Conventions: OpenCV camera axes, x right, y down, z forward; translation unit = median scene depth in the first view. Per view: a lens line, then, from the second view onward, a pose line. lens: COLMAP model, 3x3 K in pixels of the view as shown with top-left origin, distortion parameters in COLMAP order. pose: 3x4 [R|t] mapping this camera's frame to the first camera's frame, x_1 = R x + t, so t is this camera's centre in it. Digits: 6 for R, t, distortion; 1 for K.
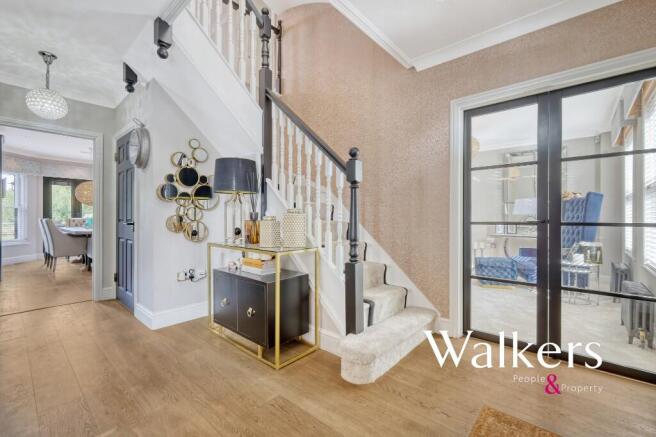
lens RADIAL K [[286.6, 0, 331.9], [0, 286.6, 216.9], [0, 0, 1]] dist [0.000739, 0.000193]
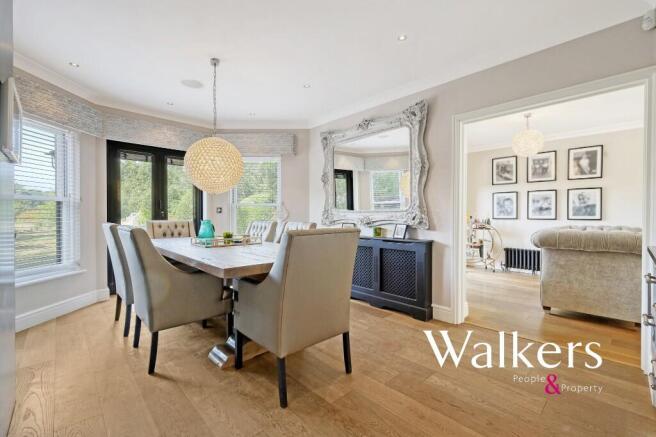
lens RADIAL K [[286.6, 0, 331.9], [0, 286.6, 216.9], [0, 0, 1]] dist [0.000739, 0.000193]
pose [[0.997333, 0.005674, -0.072770, -0.560744], [-0.004435, 0.999843, 0.017172, -0.014236], [0.072856, -0.016803, 0.997201, 0.510291]]
